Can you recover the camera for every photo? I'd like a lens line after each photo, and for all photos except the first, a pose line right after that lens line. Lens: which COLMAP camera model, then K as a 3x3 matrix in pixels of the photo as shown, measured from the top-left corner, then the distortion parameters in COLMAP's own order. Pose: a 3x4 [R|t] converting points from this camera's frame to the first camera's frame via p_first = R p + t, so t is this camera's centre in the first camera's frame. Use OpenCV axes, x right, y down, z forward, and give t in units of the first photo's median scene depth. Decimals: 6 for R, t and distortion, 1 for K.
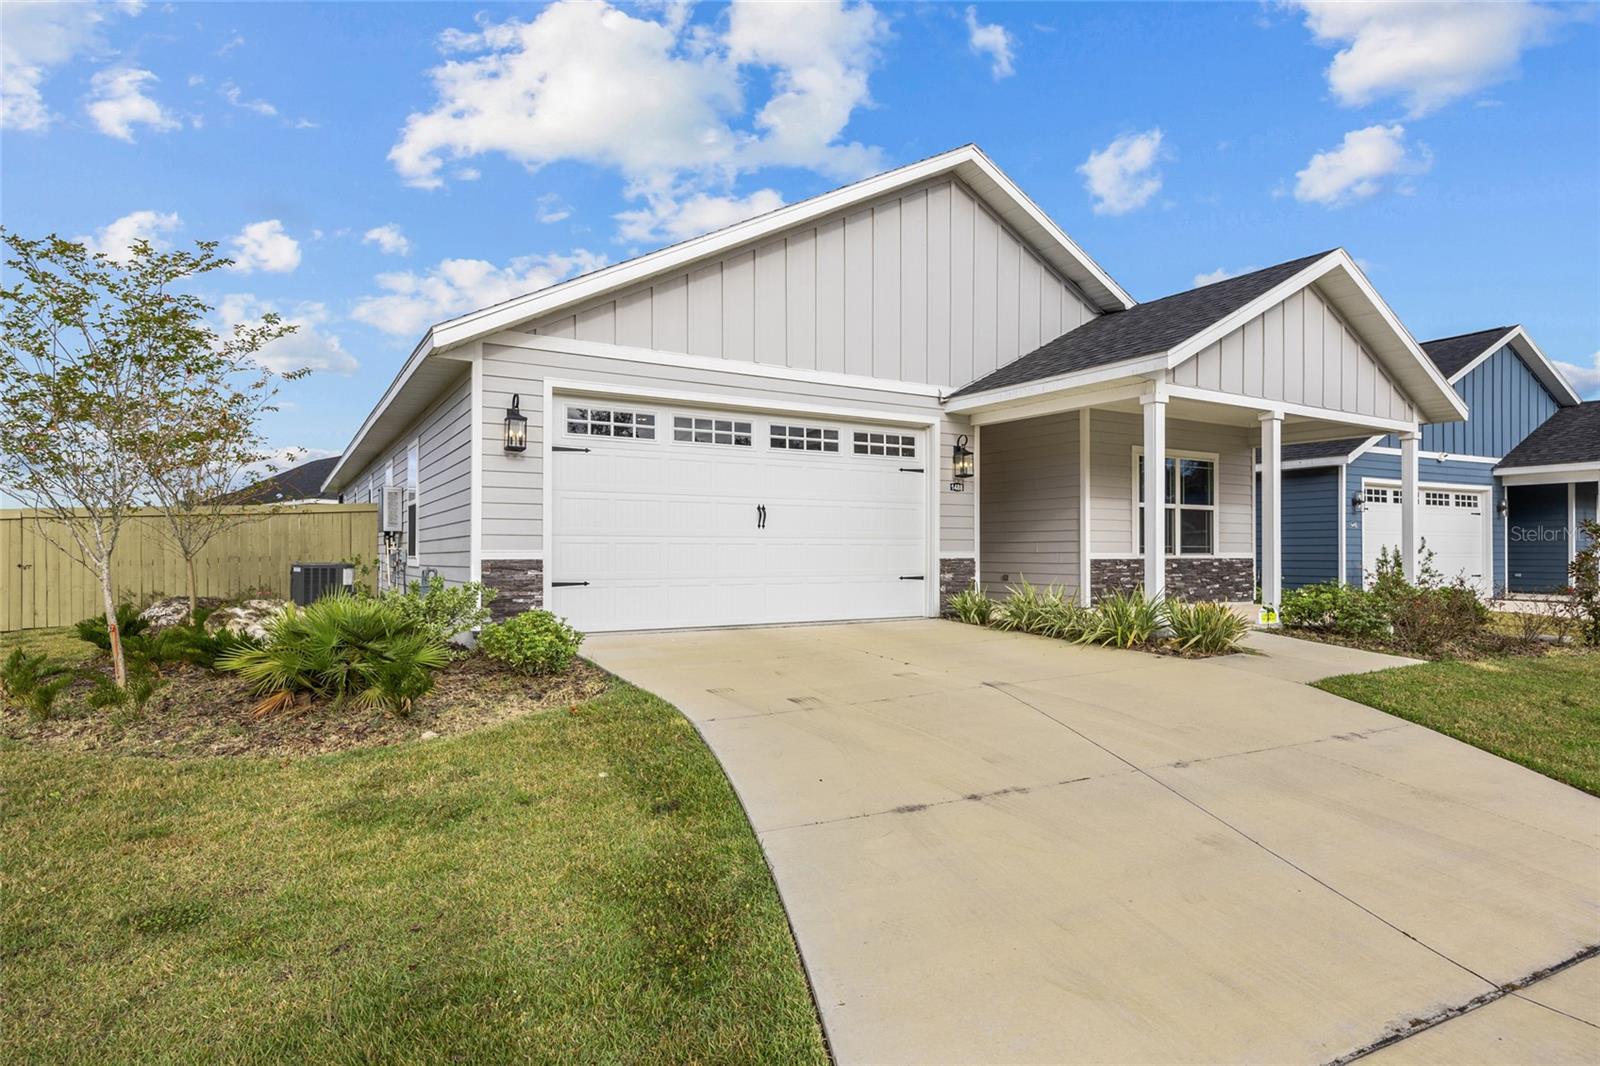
lens RADIAL K [[869.0, 0, 811.6], [0, 869.0, 539.4], [0, 0, 1]] dist [0.013590, -0.000236]
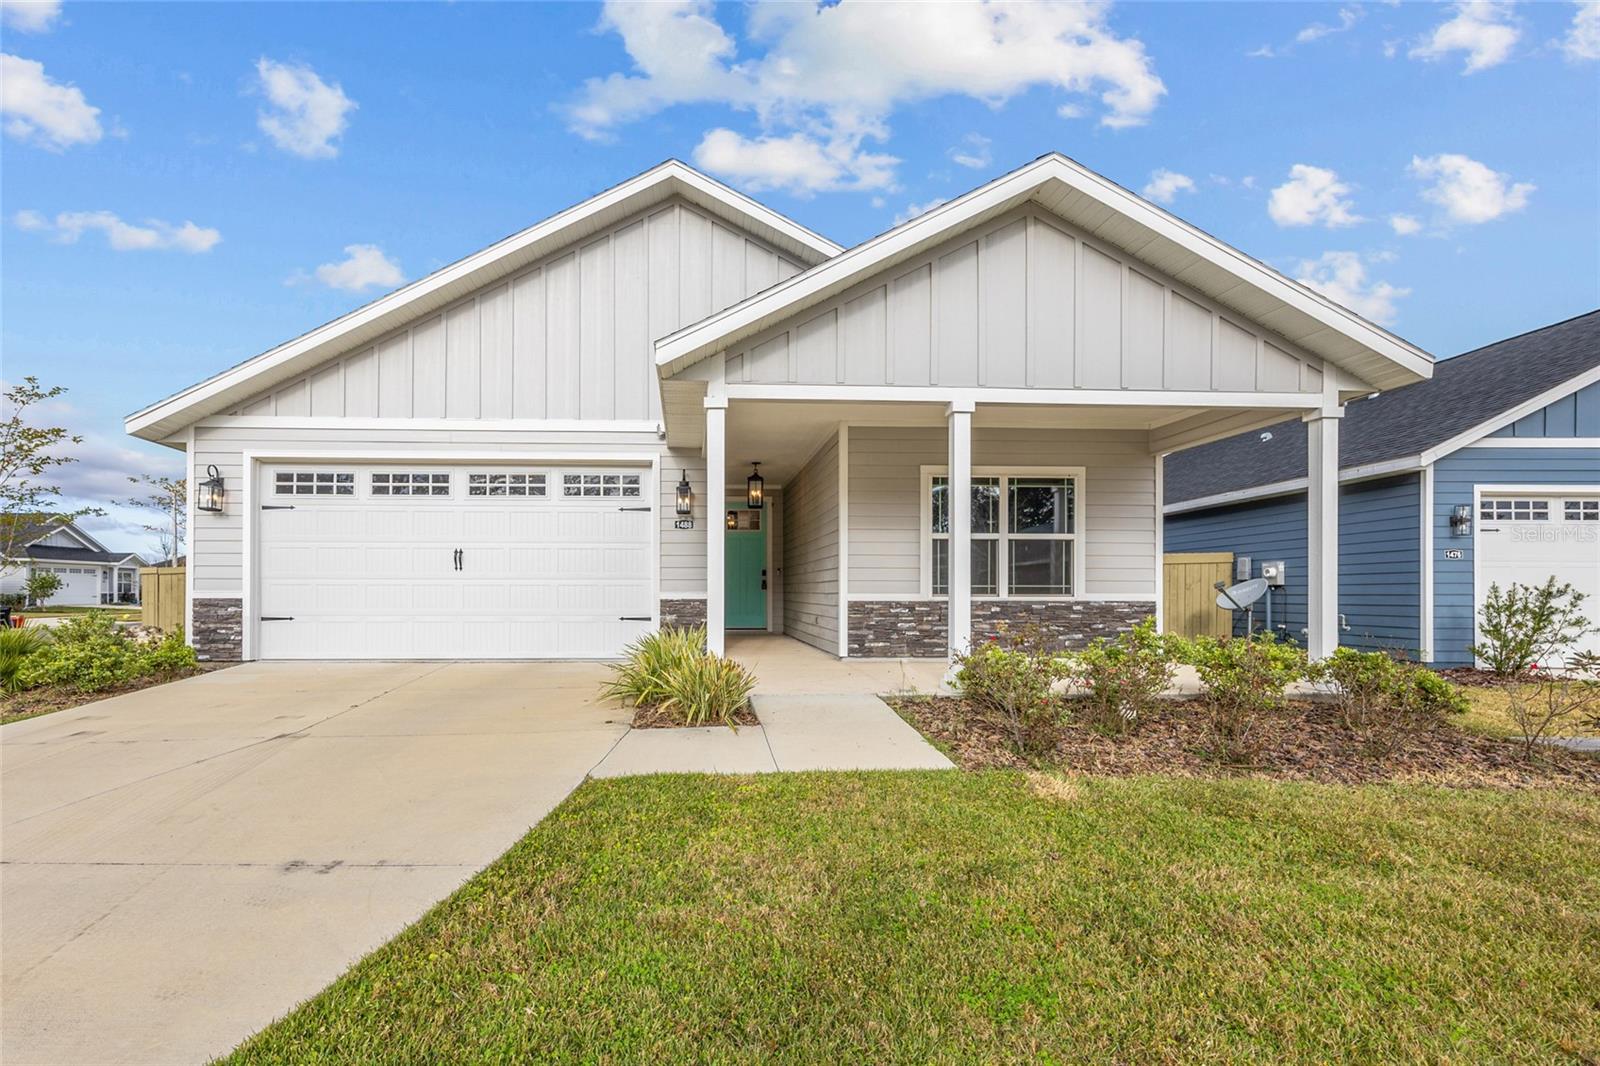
lens RADIAL K [[723.3, 0, 714.9], [0, 723.3, 591.4], [0, 0, 1]] dist [0.003694, 0.000284]
pose [[0.875113, -0.001887, -0.483914, 0.588483], [0.006209, 0.999954, 0.007328, 0.007576], [0.483878, -0.009418, 0.875085, 0.327464]]
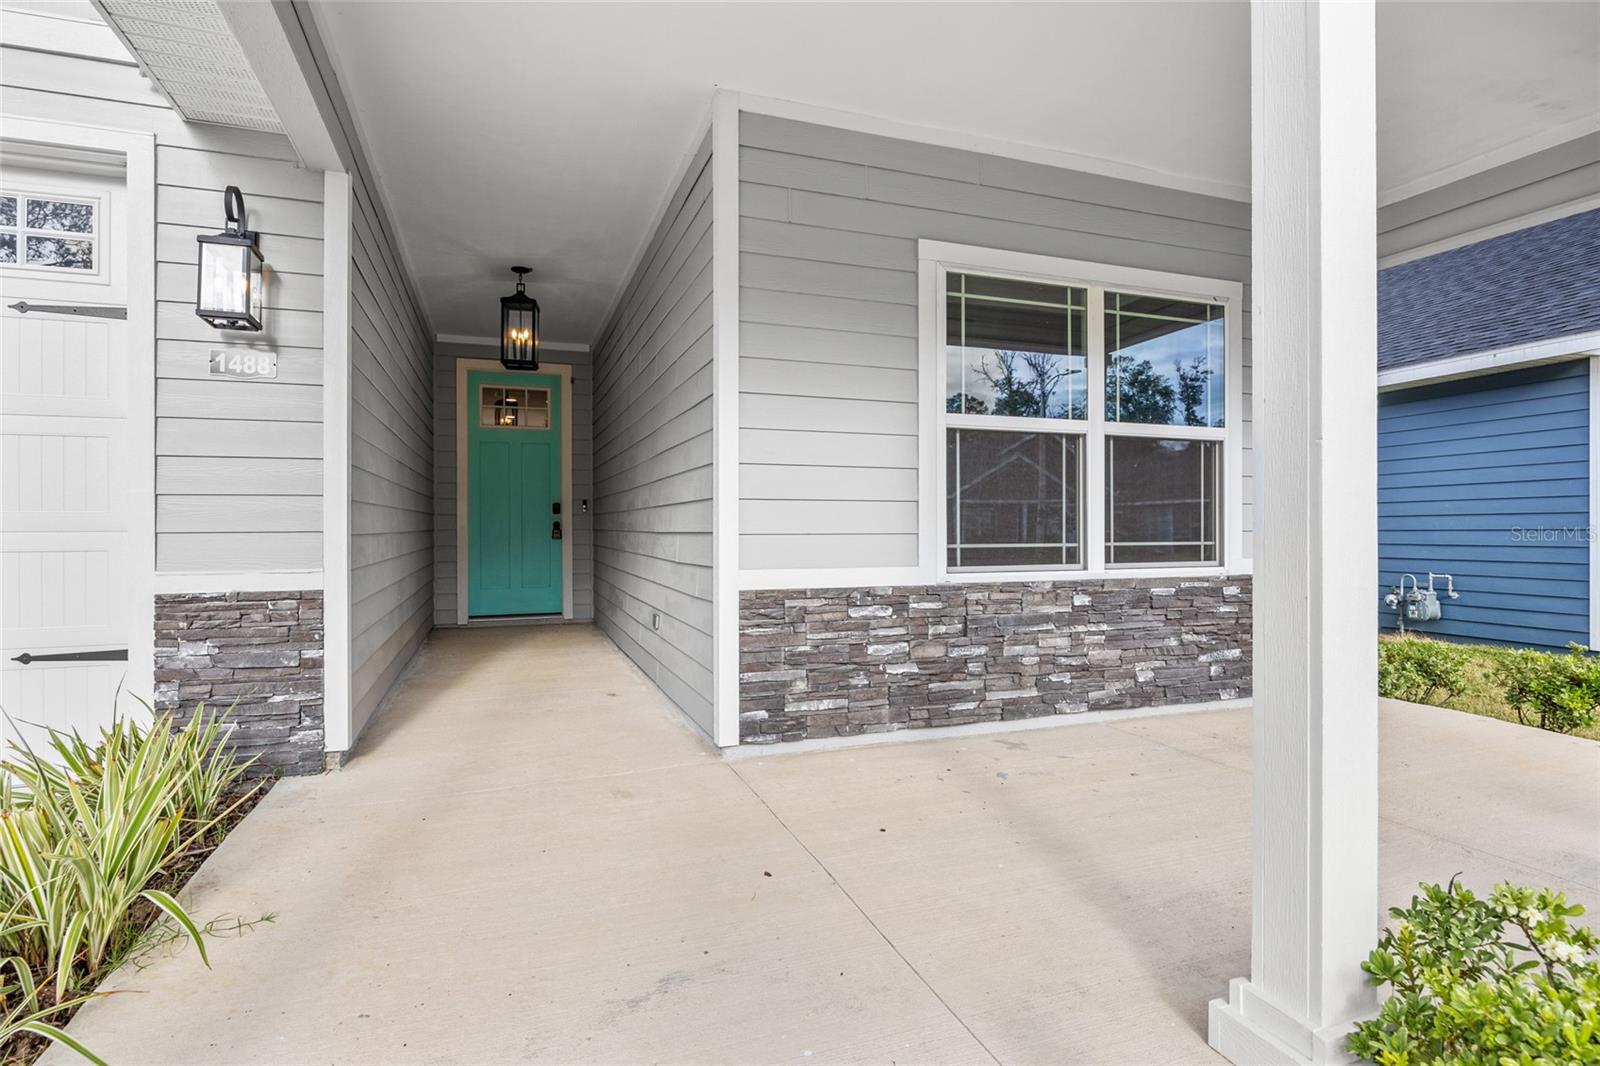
lens RADIAL K [[814.7, 0, 799.0], [0, 814.7, 527.6], [0, 0, 1]] dist [-0.006141, -0.001156]
pose [[0.981036, -0.005186, -0.193757, 0.424041], [0.007236, 0.999925, 0.009878, -0.002830], [0.193691, -0.011093, 0.981000, 0.764526]]
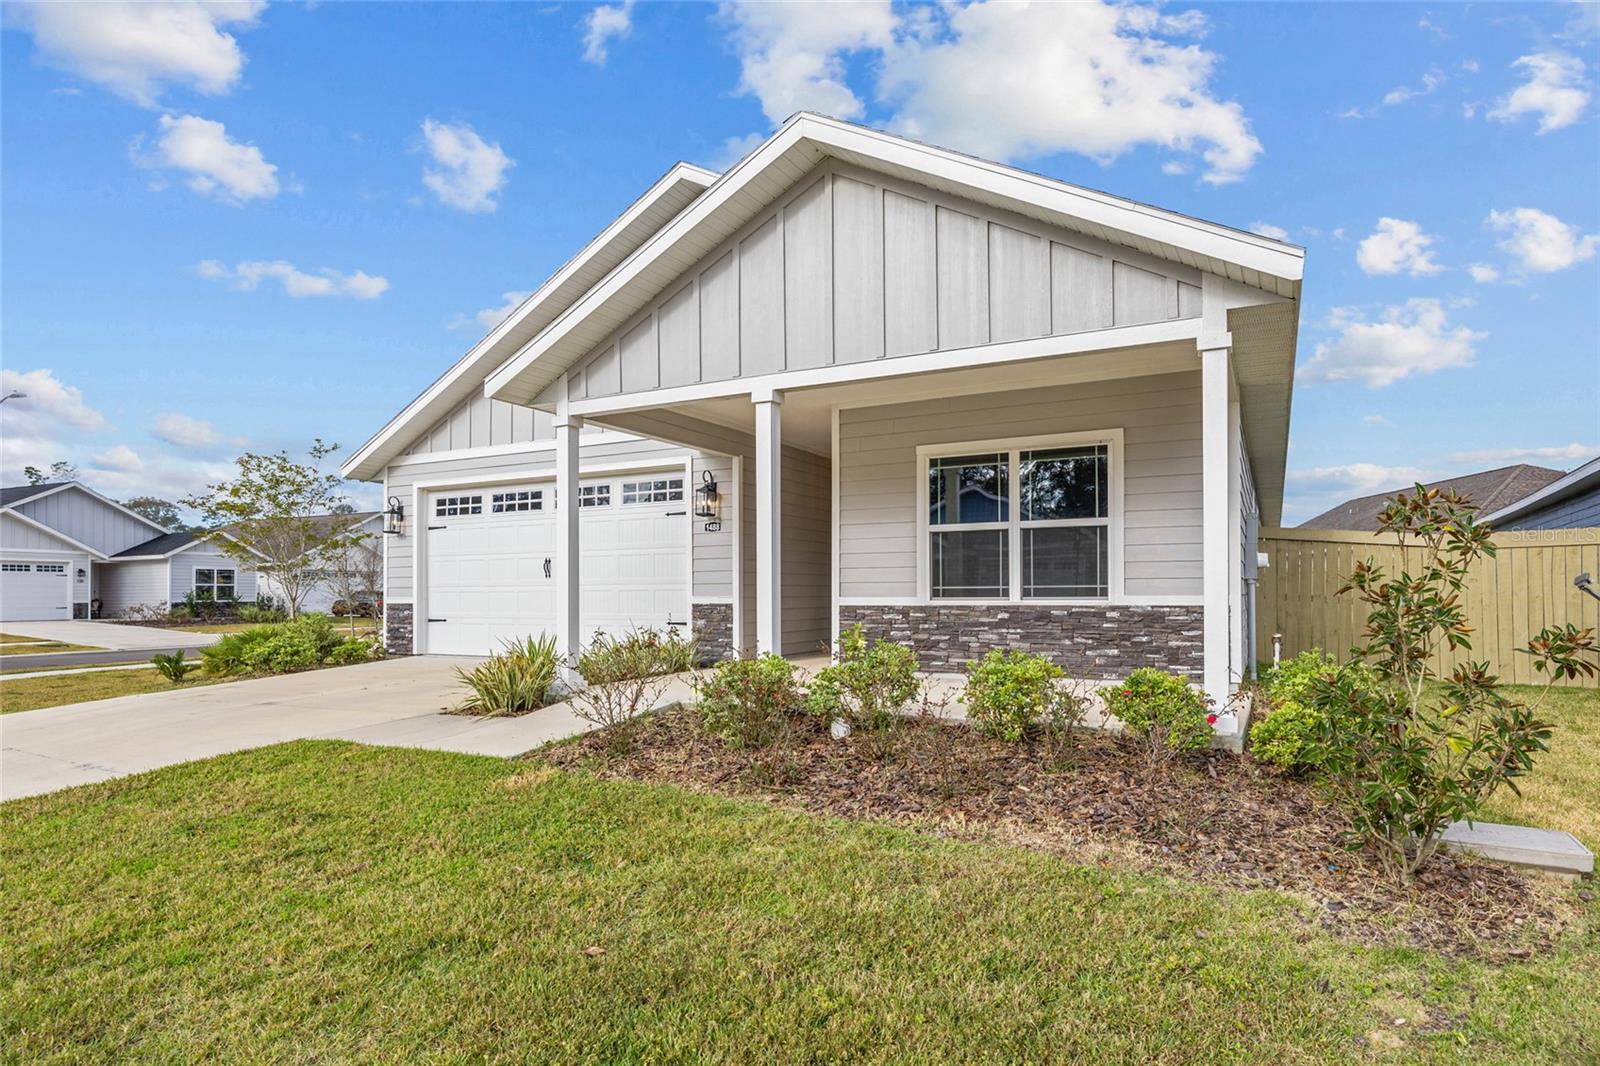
lens RADIAL K [[901.4, 0, 805.1], [0, 901.4, 594.6], [0, 0, 1]] dist [-0.001773, -0.000014]
pose [[0.508661, -0.006774, -0.860940, 1.057093], [0.015370, 0.999881, 0.001214, 0.012335], [0.860830, -0.013850, 0.508704, 0.604834]]
